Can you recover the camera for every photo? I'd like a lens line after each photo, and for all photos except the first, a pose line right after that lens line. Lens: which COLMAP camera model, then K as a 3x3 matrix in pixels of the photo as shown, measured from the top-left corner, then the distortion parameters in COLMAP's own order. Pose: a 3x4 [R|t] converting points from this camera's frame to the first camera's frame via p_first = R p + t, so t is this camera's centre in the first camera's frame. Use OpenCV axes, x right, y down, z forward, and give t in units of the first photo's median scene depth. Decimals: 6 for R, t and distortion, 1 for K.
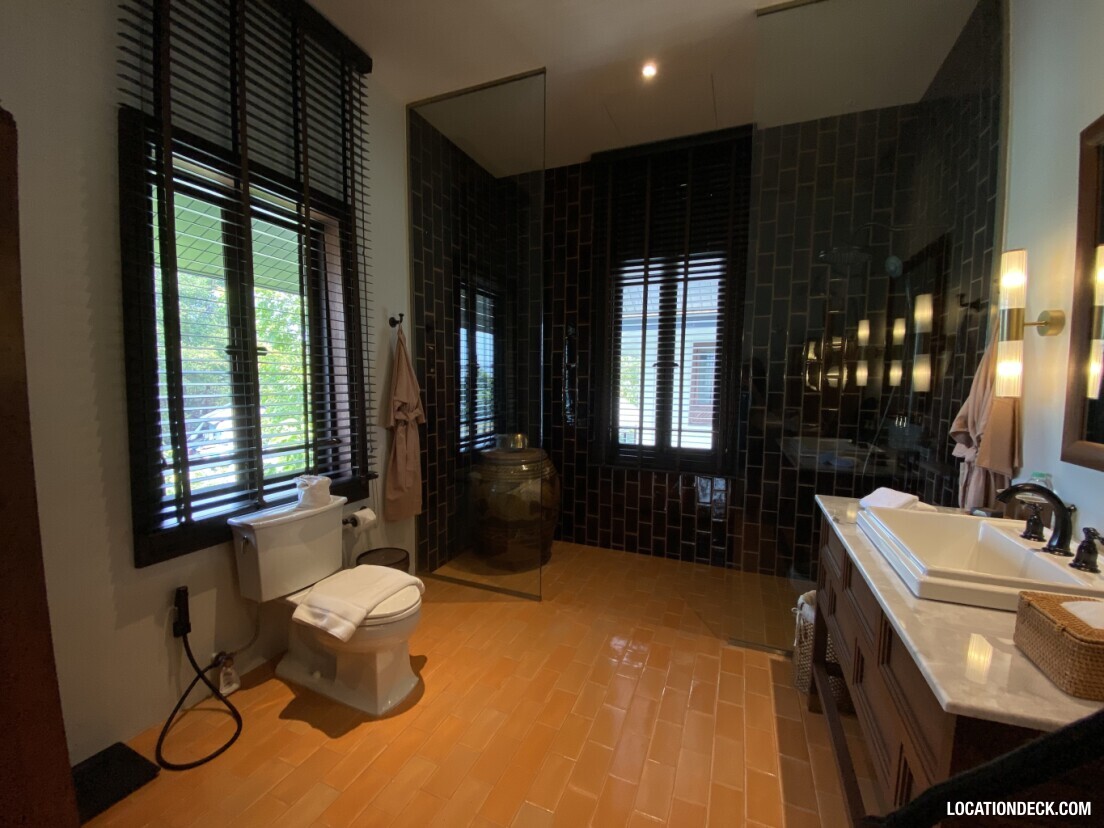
lens RADIAL K [[449.4, 0, 554.9], [0, 449.4, 416.7], [0, 0, 1]] dist [0.019873, -0.024903]
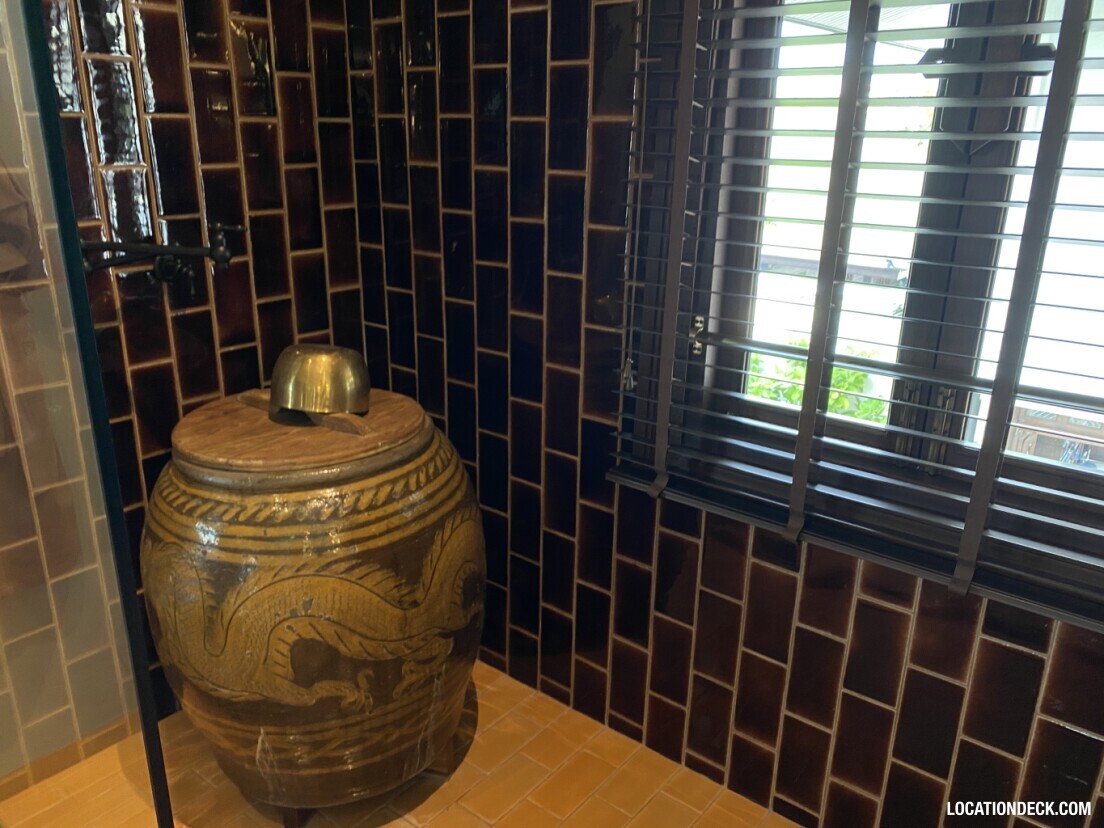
lens RADIAL K [[858.9, 0, 552.0], [0, 858.9, 414.0], [0, 0, 1]] dist [0.001681, -0.014813]
pose [[0.962048, 0.091194, -0.257191, 0.173722], [-0.025889, 0.968757, 0.246658, -0.049635], [0.271650, -0.230639, 0.934351, 0.555045]]
